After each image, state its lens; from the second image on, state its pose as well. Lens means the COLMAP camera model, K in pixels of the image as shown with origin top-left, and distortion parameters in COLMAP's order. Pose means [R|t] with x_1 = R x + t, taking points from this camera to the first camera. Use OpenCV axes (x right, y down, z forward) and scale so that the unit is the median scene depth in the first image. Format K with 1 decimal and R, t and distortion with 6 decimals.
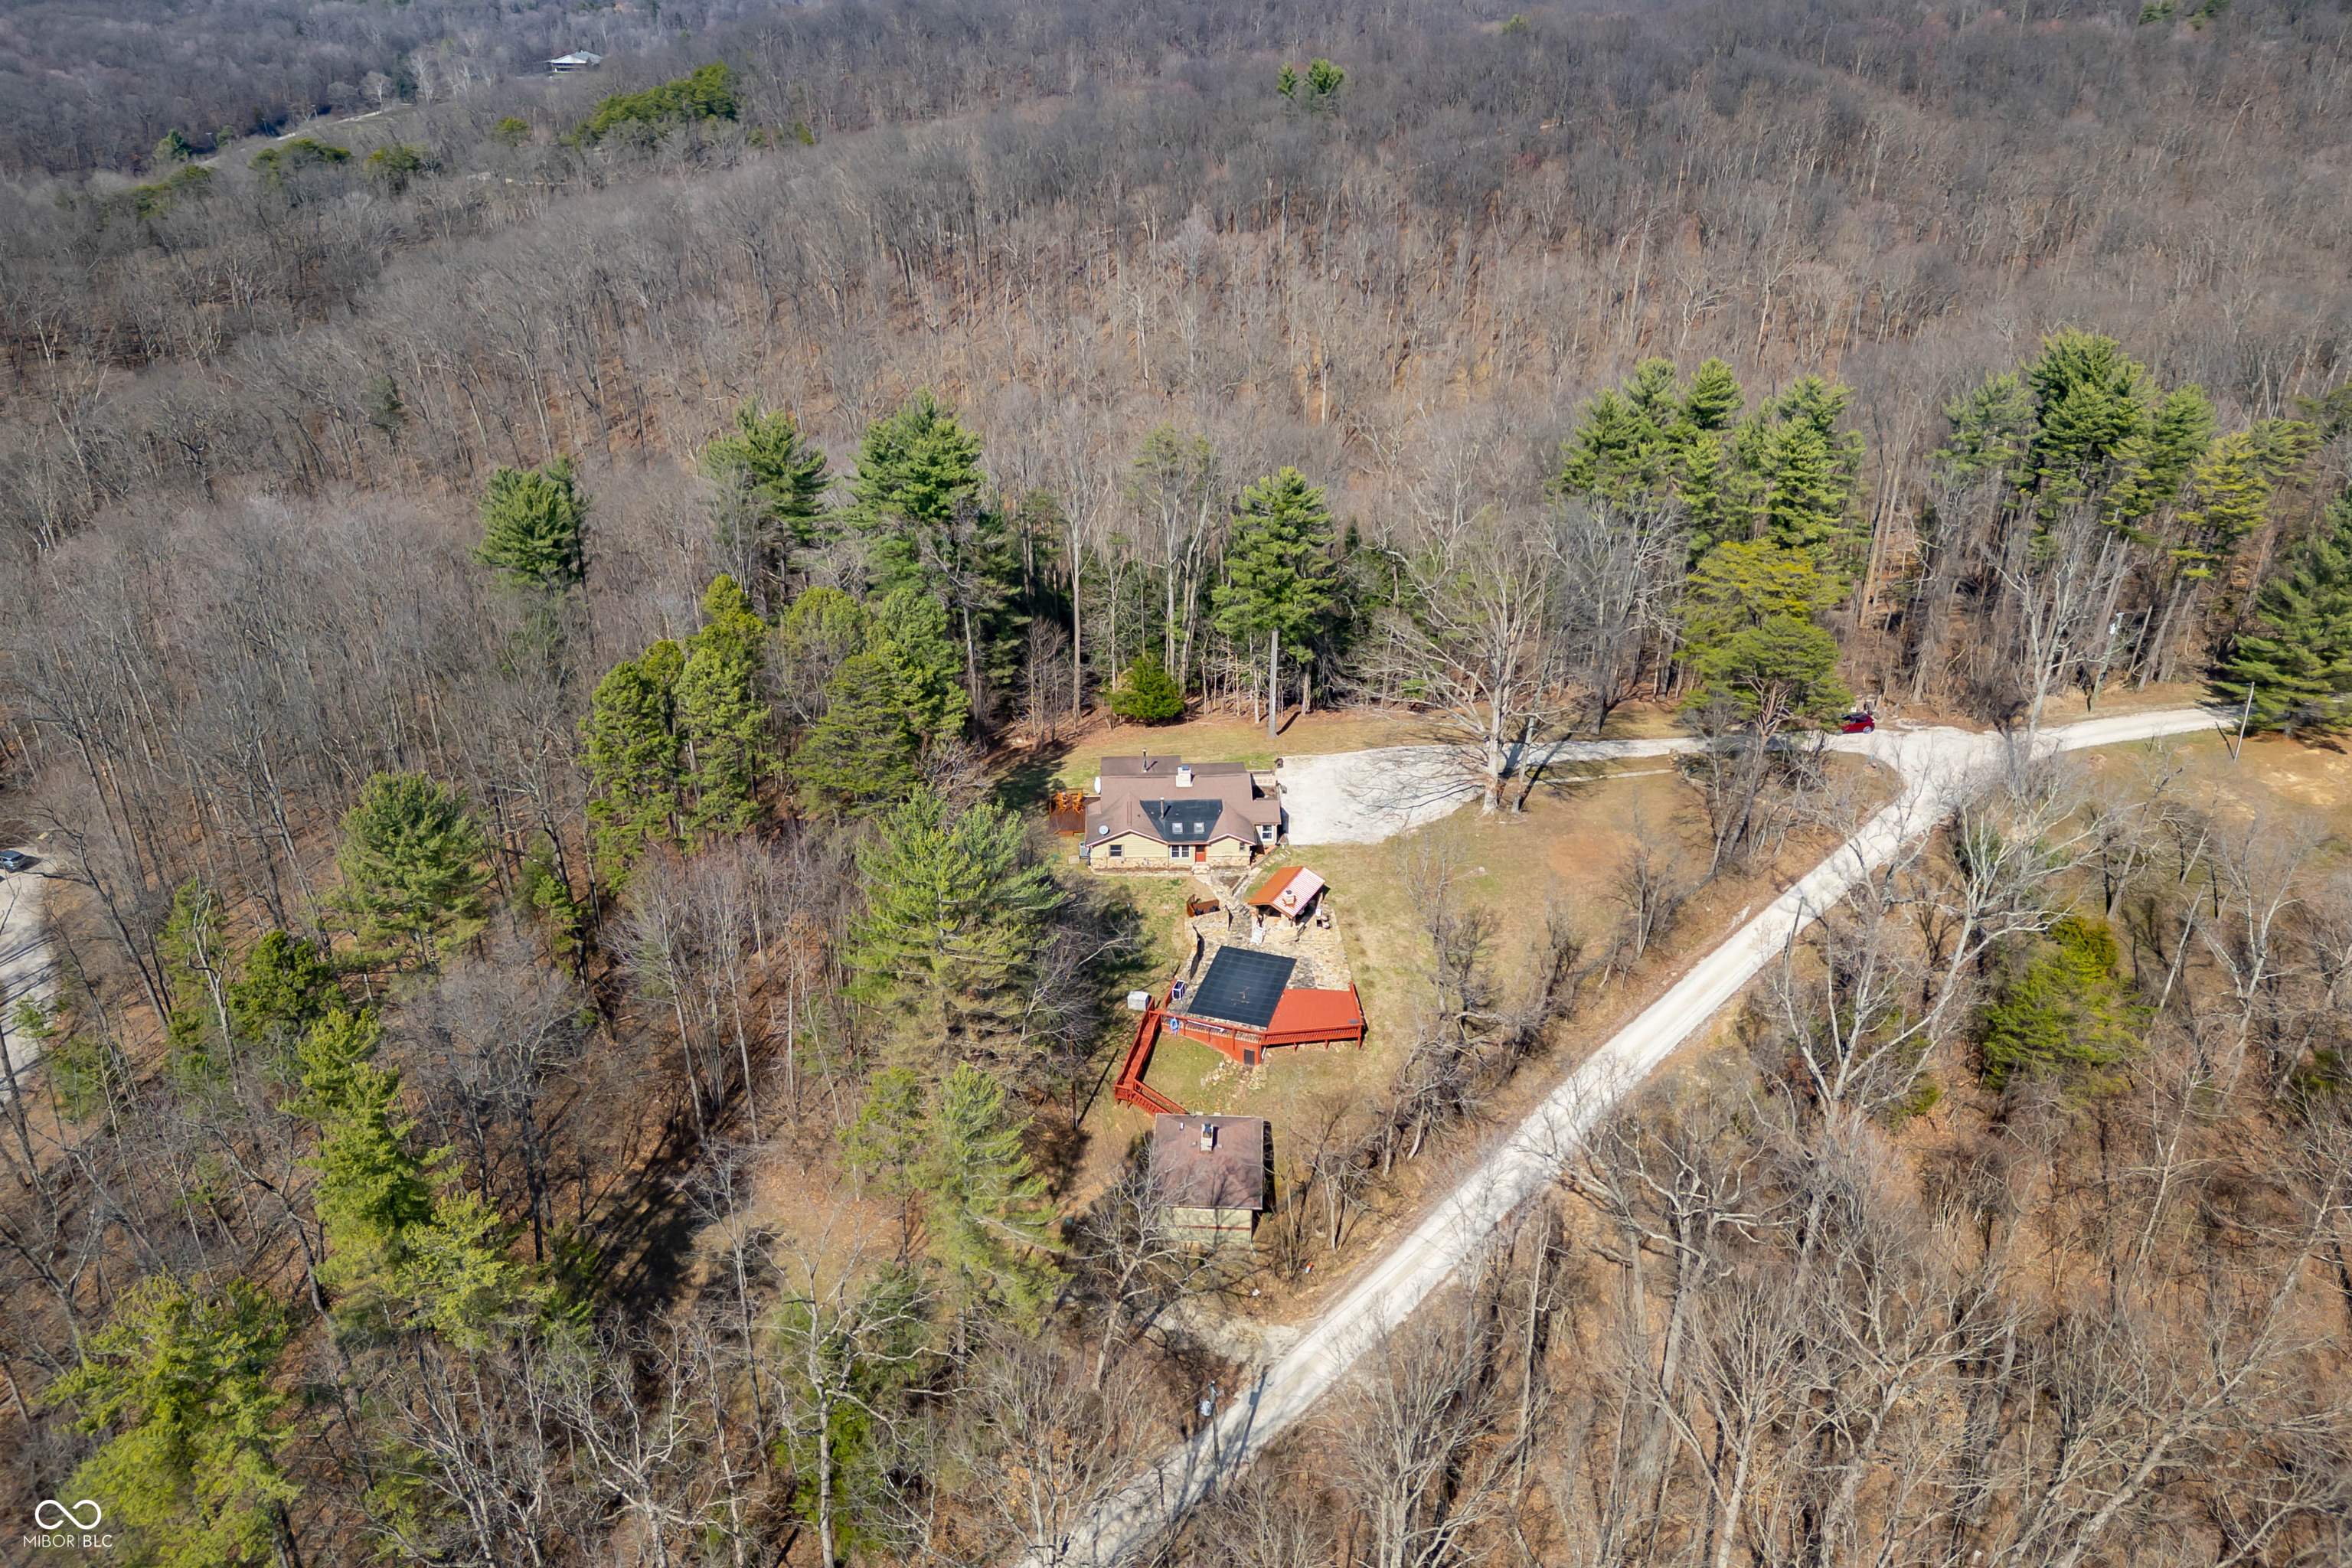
lens RADIAL K [[1651.6, 0, 1164.0], [0, 1651.6, 773.5], [0, 0, 1]] dist [0.069756, -0.068068]
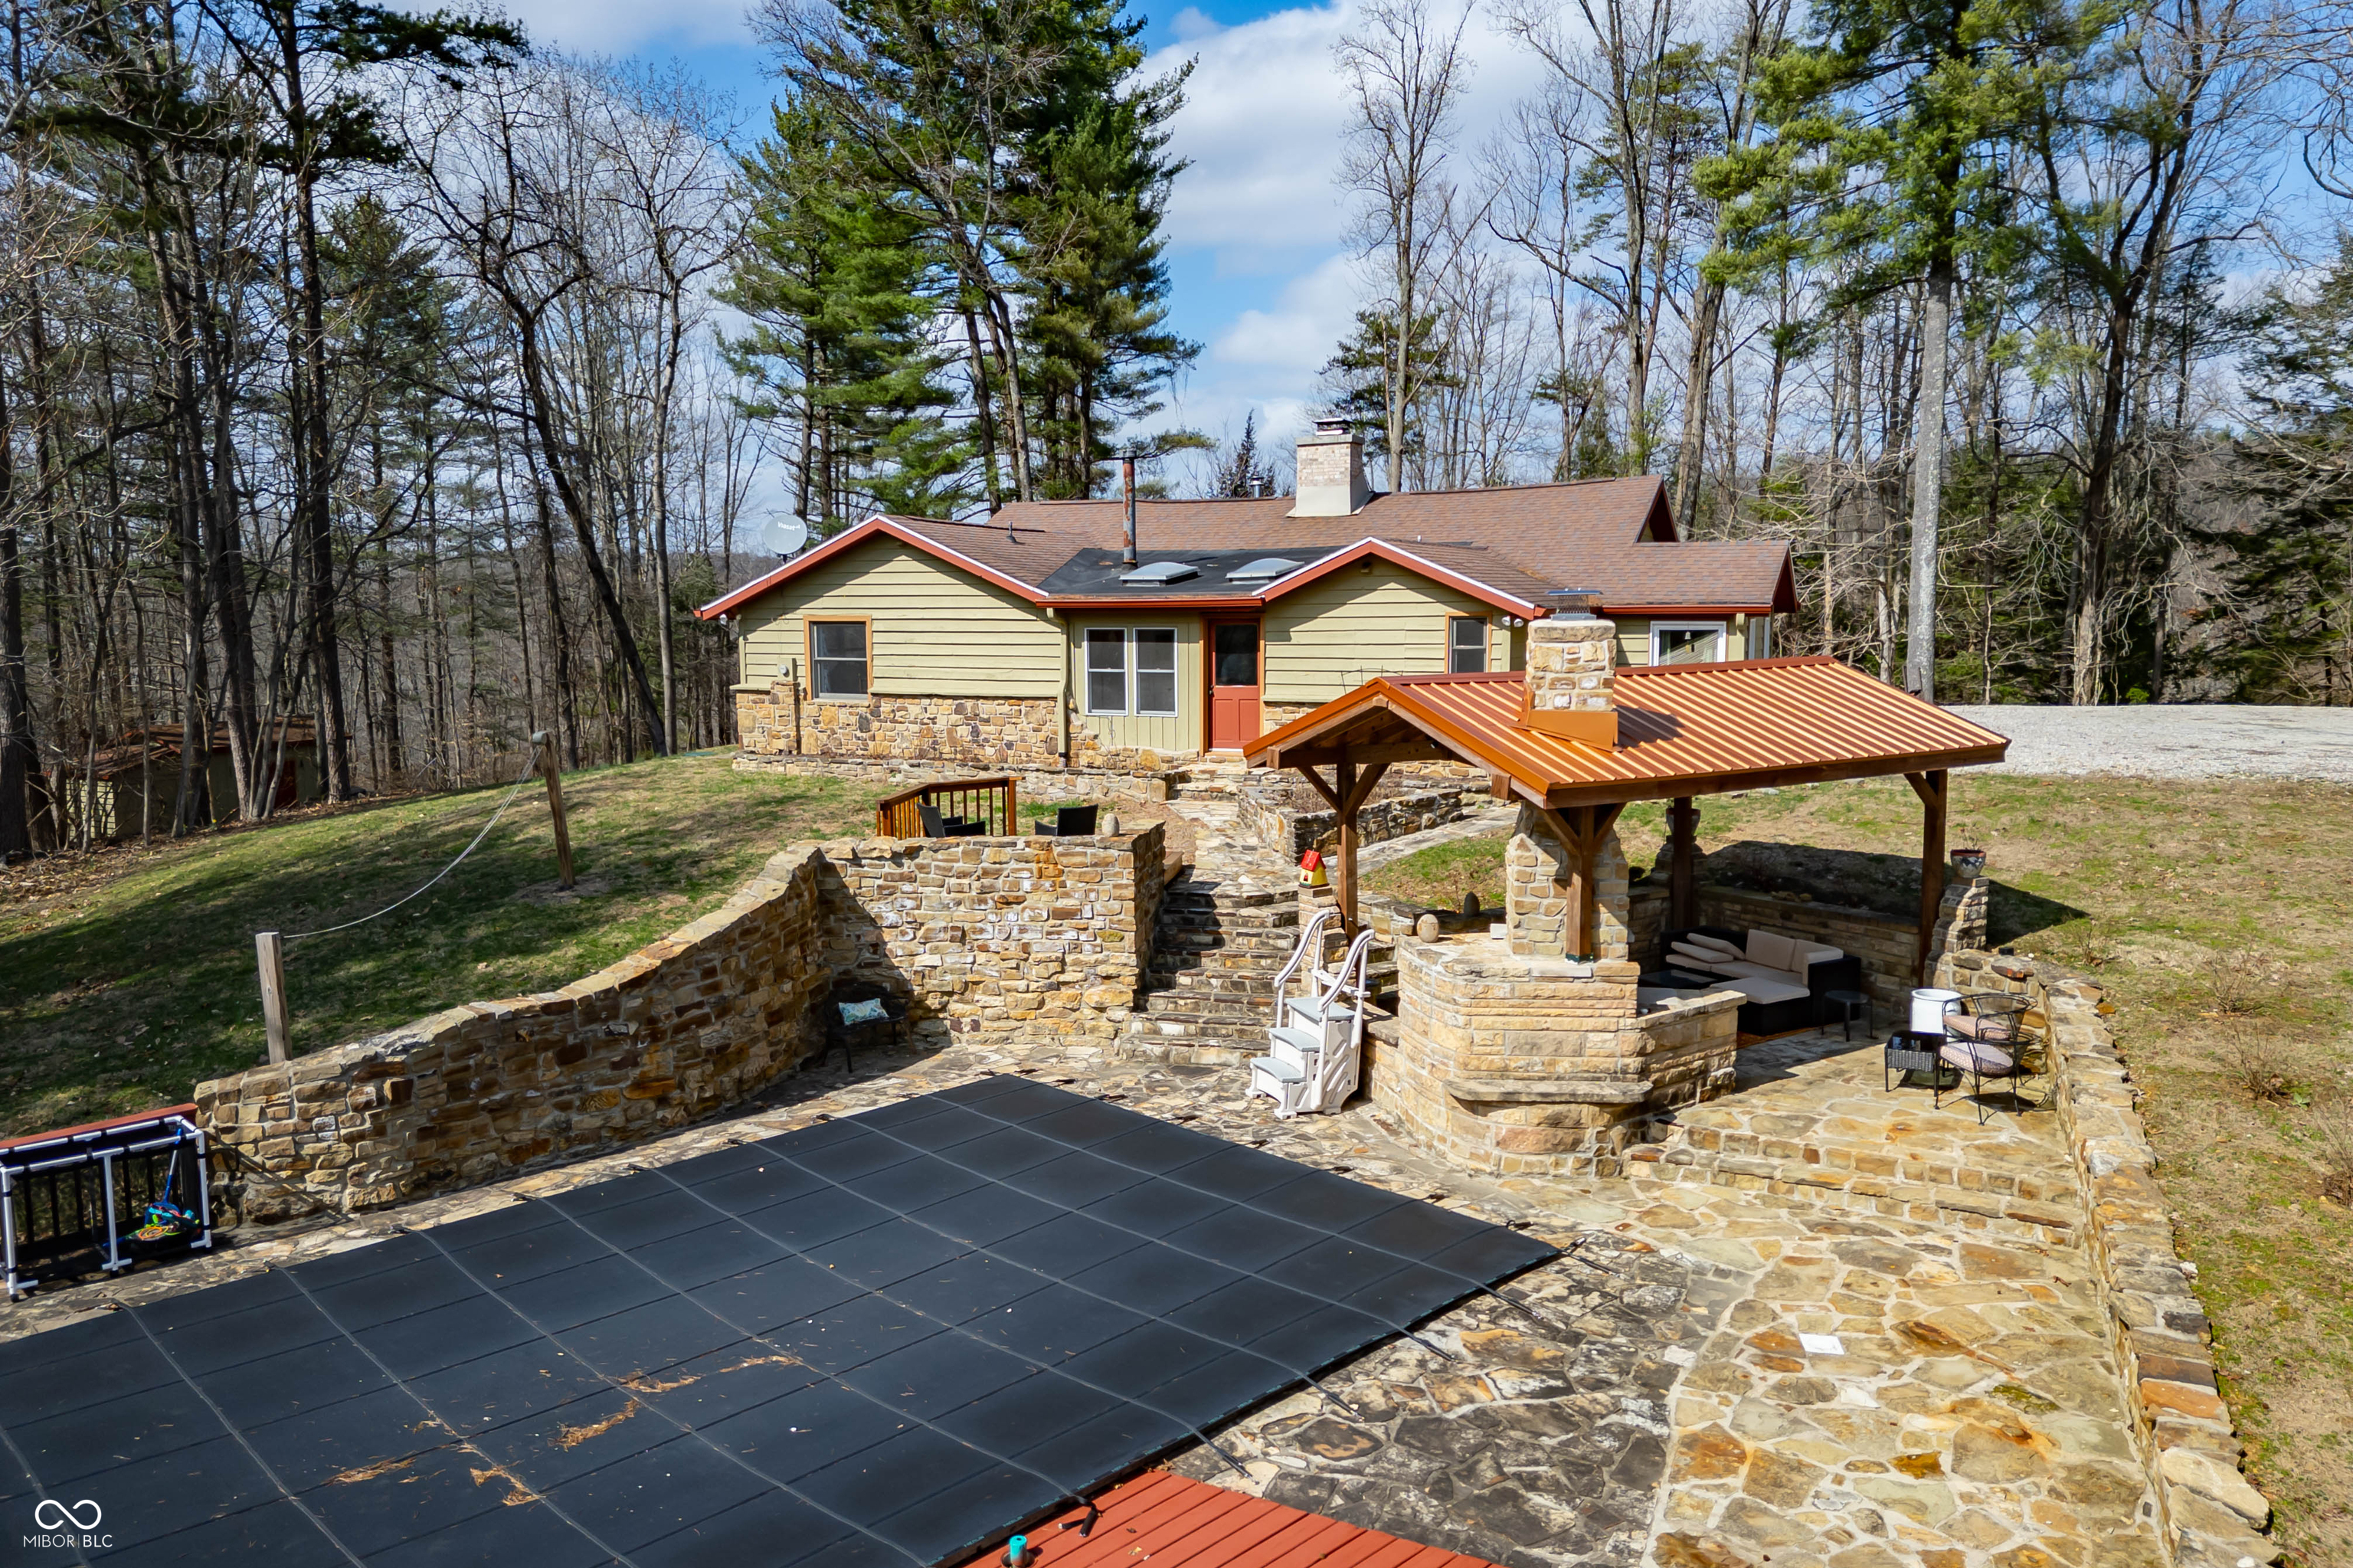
lens RADIAL K [[1652.3, 0, 1175.1], [0, 1652.3, 778.2], [0, 0, 1]] dist [0.069756, -0.068068]
pose [[0.889311, 0.043019, -0.455274, 0.094150], [-0.213128, 0.919822, -0.329399, 0.113415], [0.404601, 0.389969, 0.827177, 0.834675]]
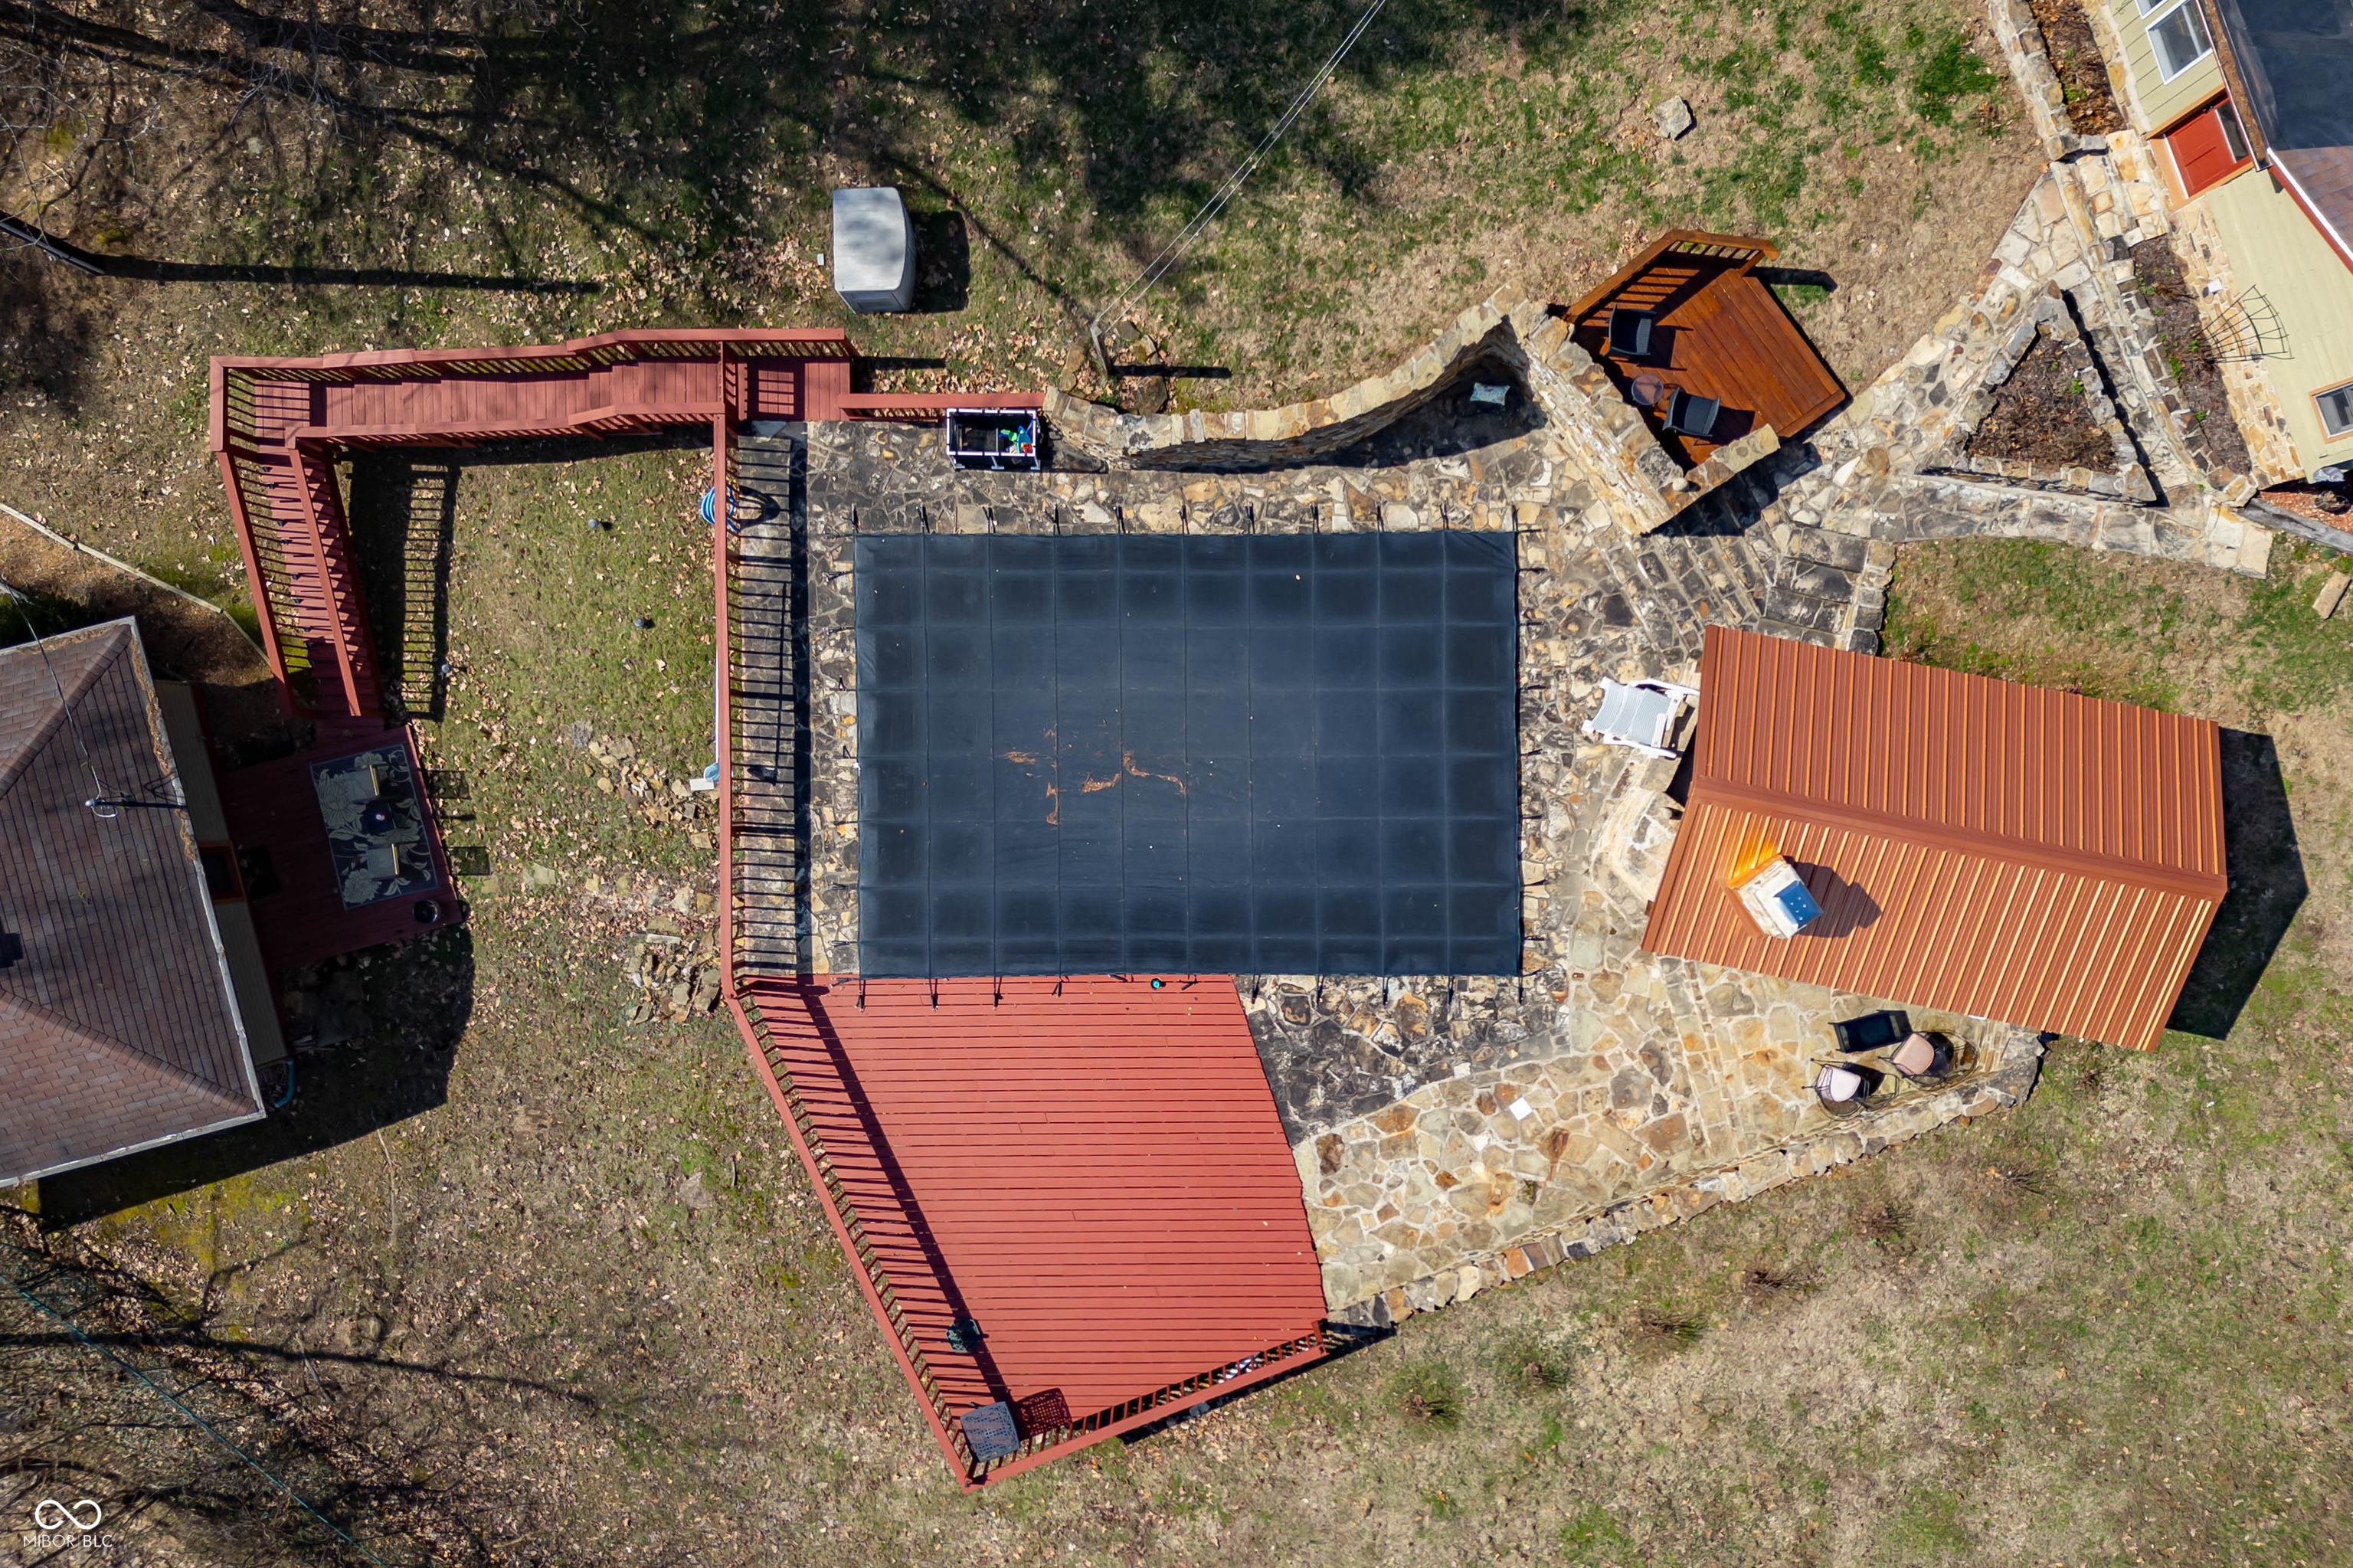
lens RADIAL K [[1652.3, 0, 1175.8], [0, 1652.3, 780.4], [0, 0, 1]] dist [0.069756, -0.068068]
pose [[0.312106, 0.950006, -0.008836, 0.046591], [-0.448361, 0.155487, 0.880225, -0.029191], [0.837593, -0.270762, 0.474474, 0.820259]]
